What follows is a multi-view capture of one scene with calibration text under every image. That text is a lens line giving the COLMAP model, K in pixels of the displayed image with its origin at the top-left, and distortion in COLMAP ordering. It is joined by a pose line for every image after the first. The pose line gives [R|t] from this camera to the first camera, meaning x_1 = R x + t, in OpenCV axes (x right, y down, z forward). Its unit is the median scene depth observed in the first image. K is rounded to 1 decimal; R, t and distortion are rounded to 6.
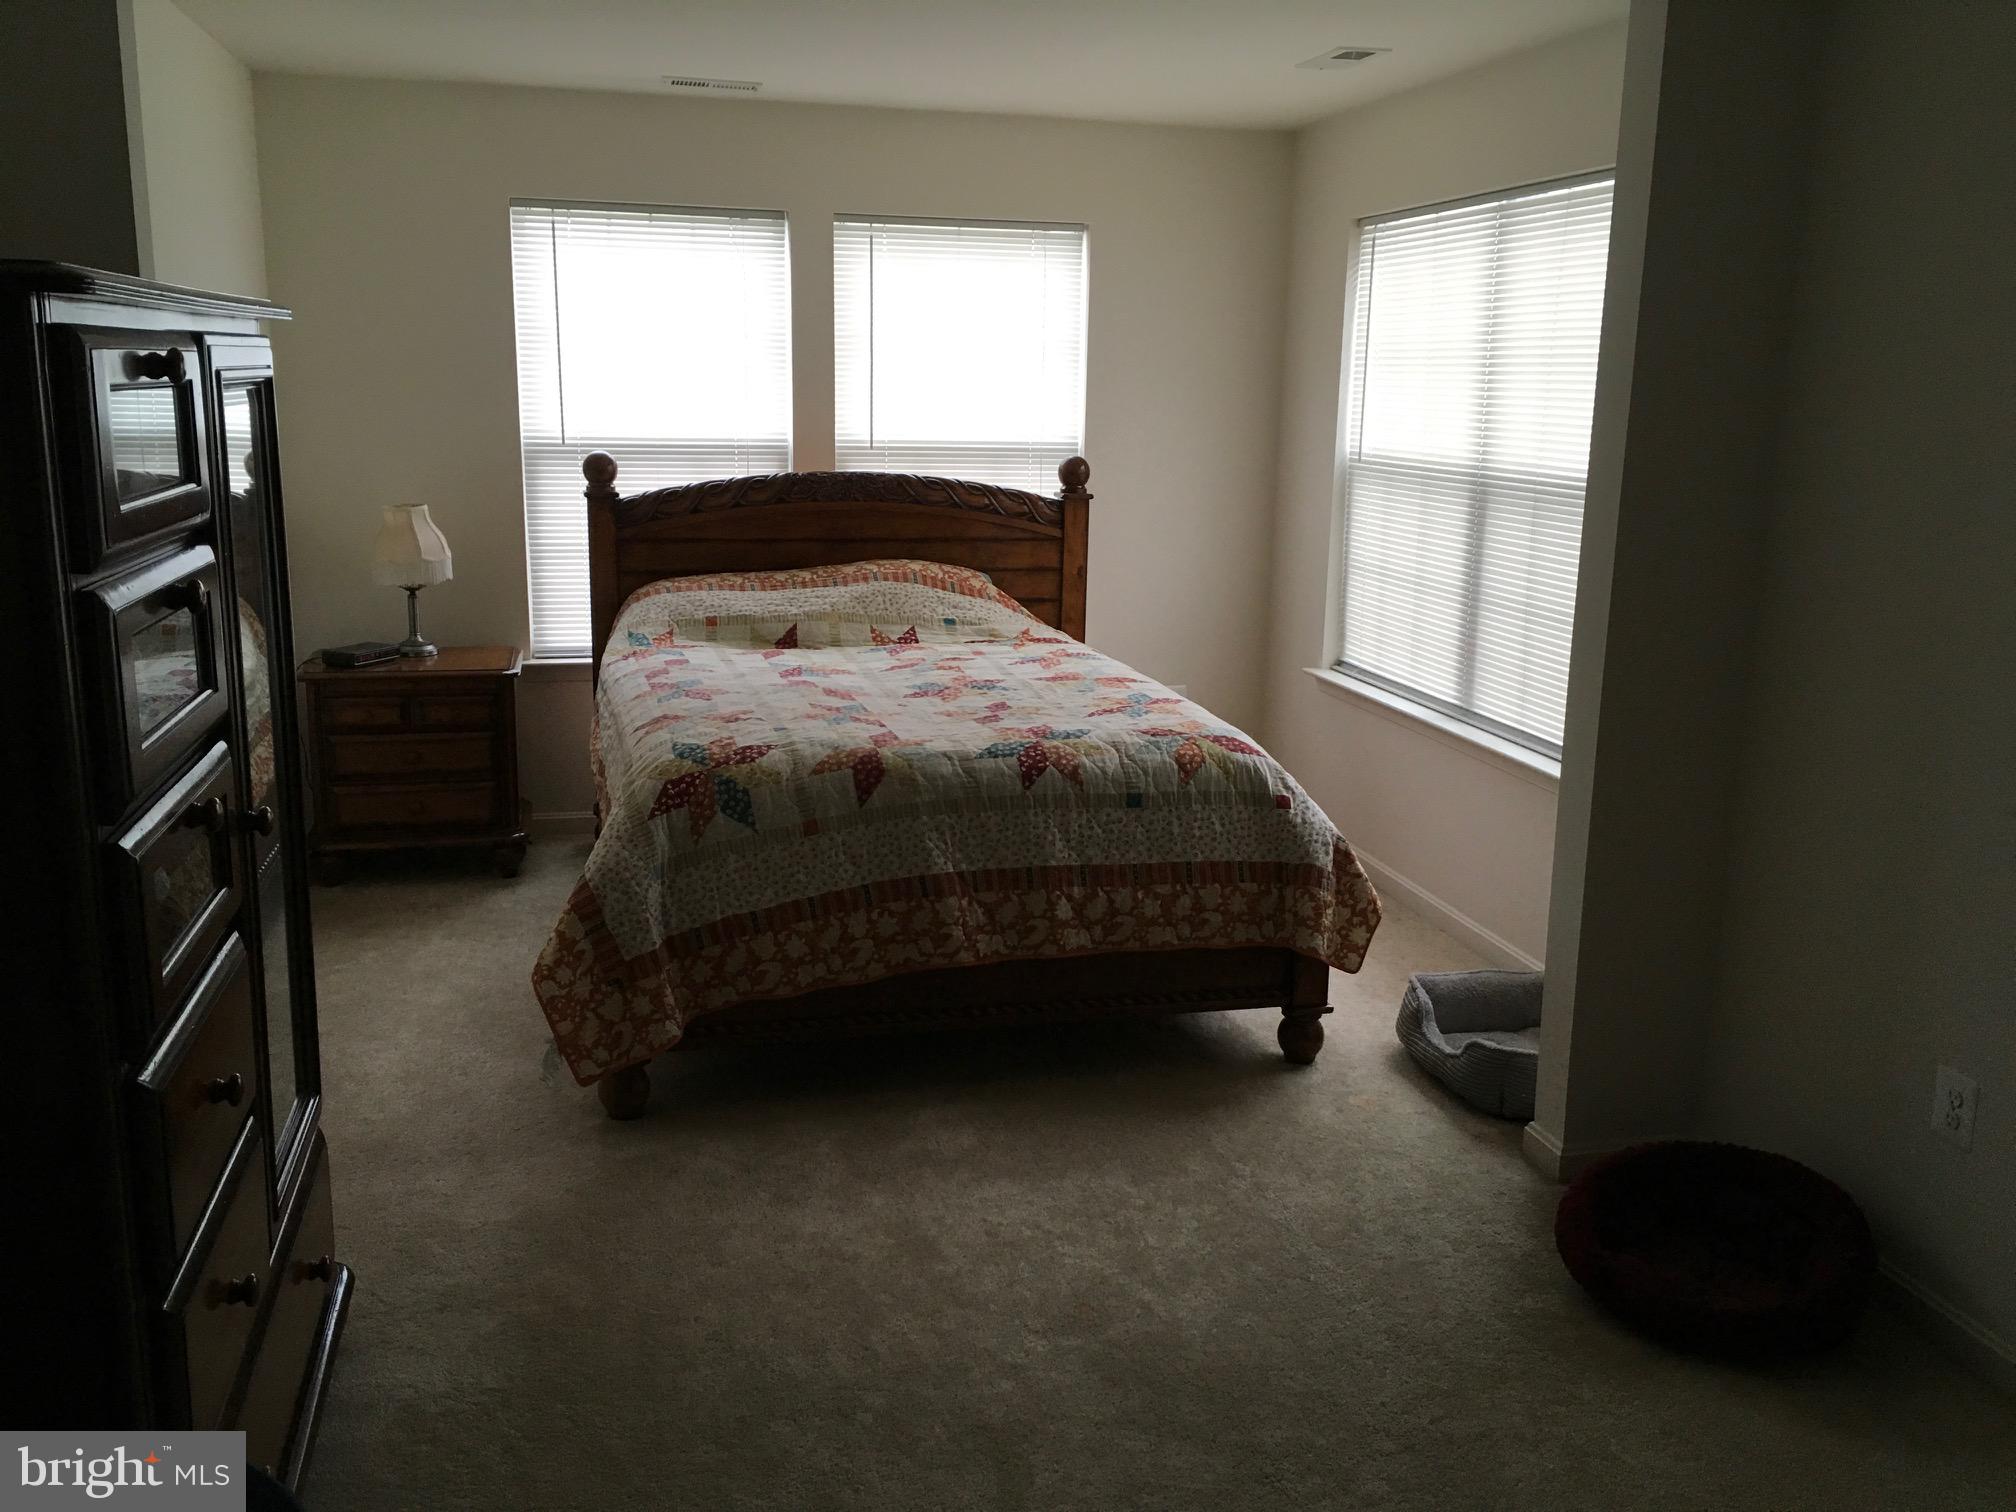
lens RADIAL K [[1739.3, 0, 1008.0], [0, 1739.3, 756.0], [0, 0, 1]] dist [0.049515, -0.072495]
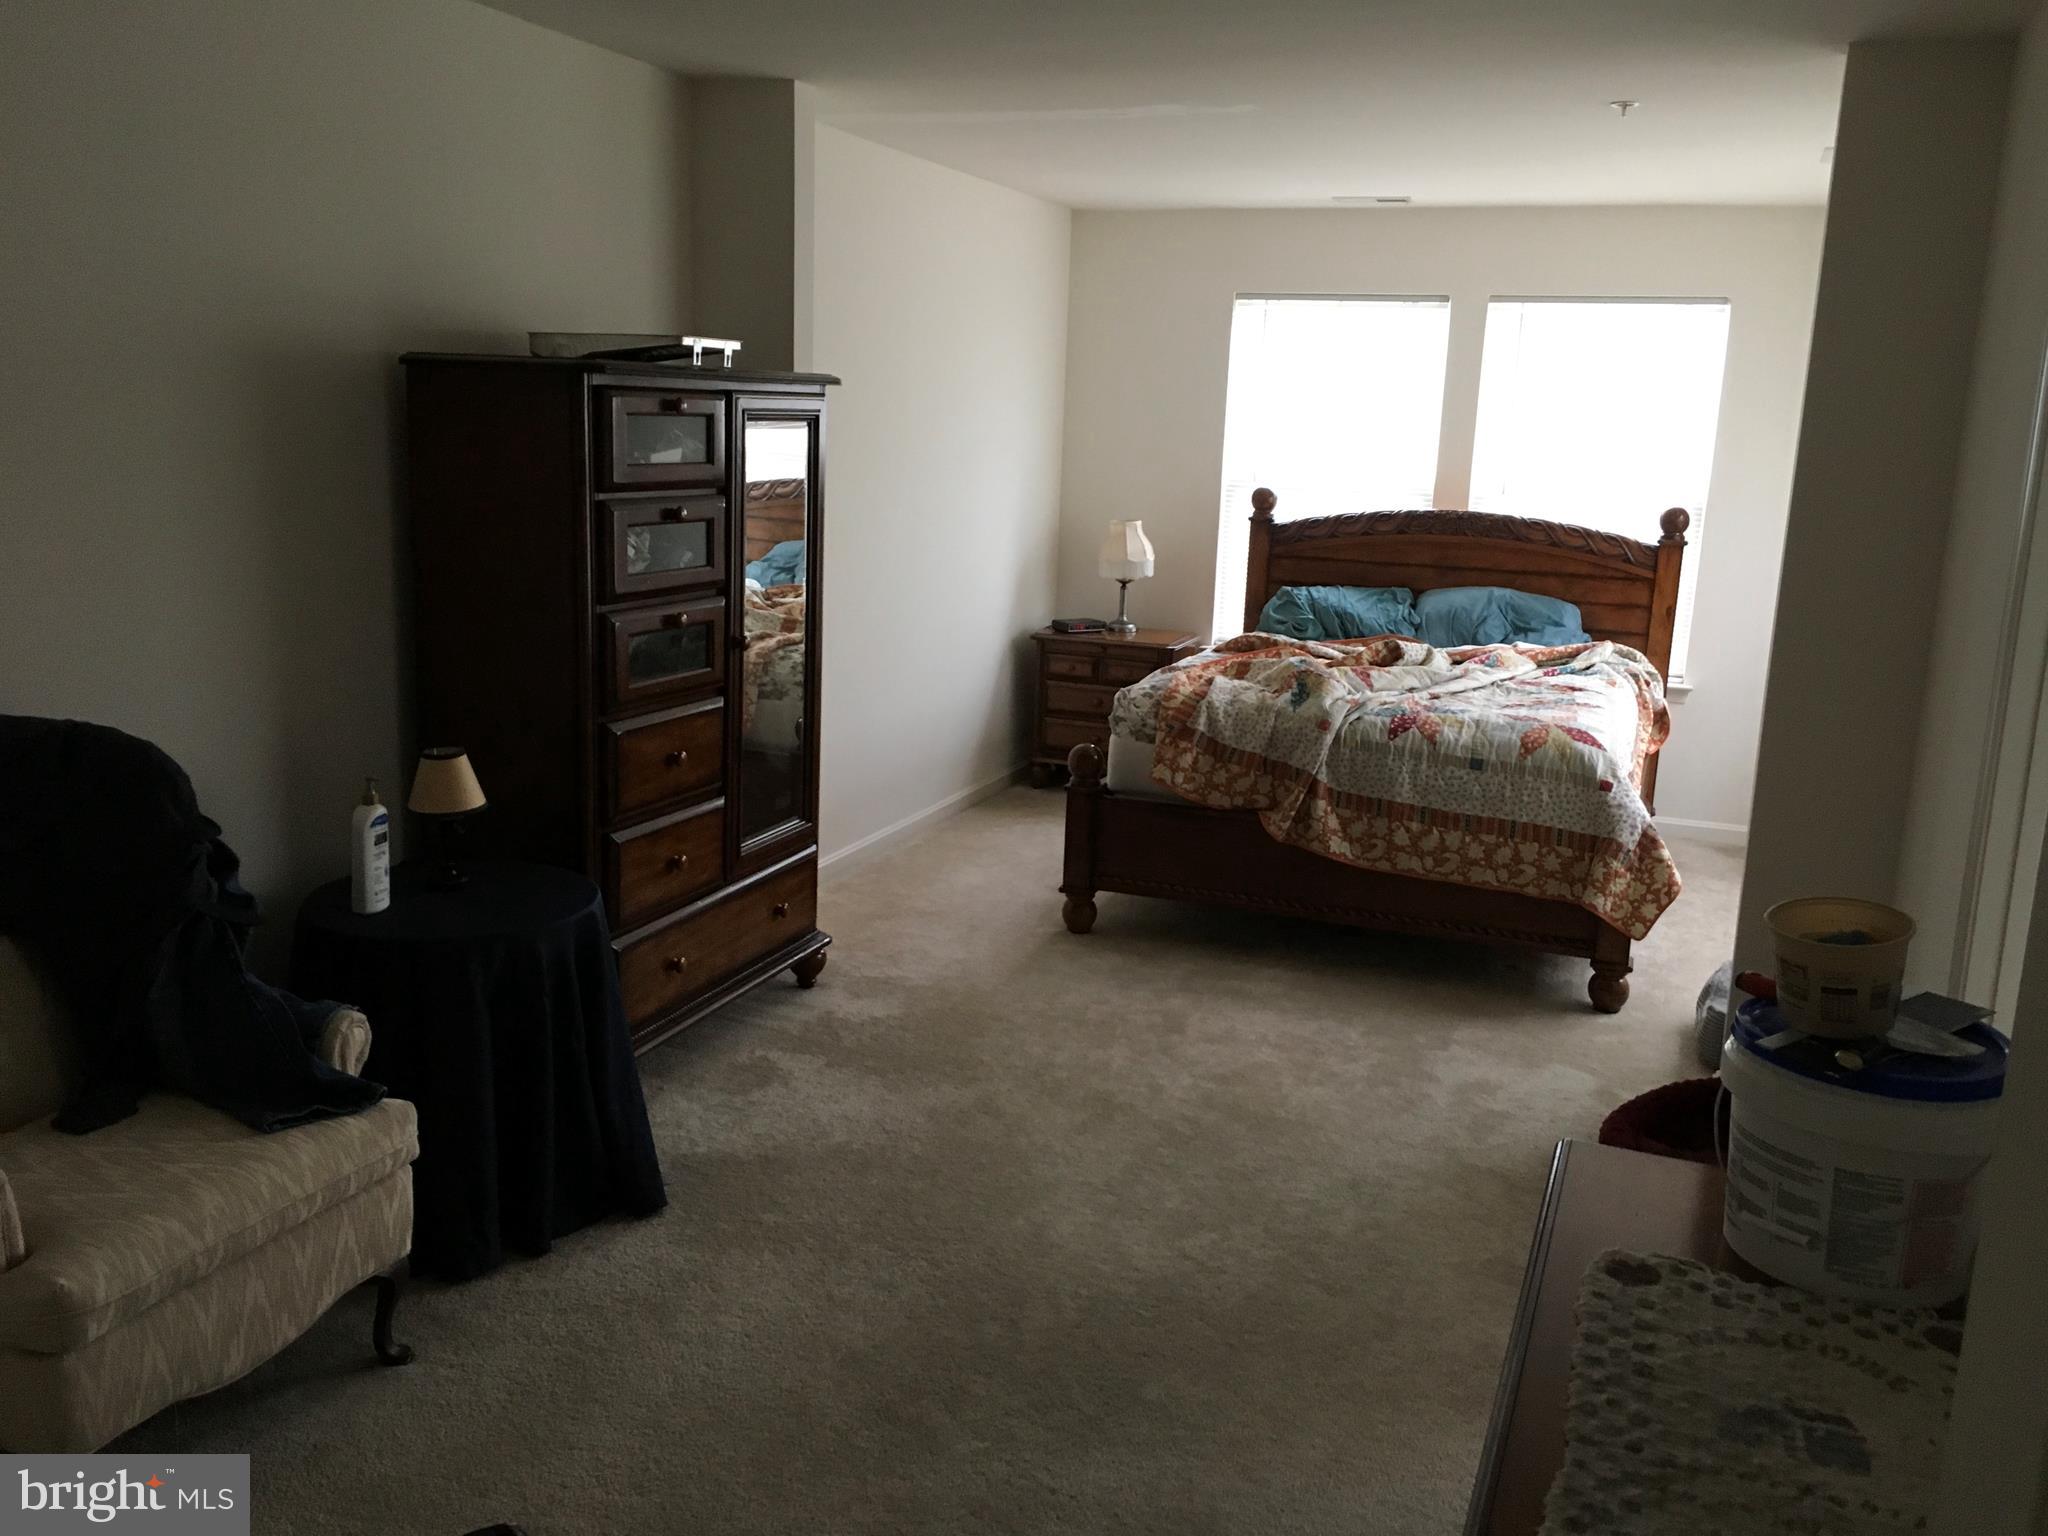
lens RADIAL K [[1766.9, 0, 1024.0], [0, 1766.9, 768.0], [0, 0, 1]] dist [0.049515, -0.072495]
pose [[0.825080, 0.126473, -0.550679, 0.366639], [-0.143878, 0.989526, 0.011691, 0.042267], [0.546390, 0.069585, 0.834635, -0.176966]]
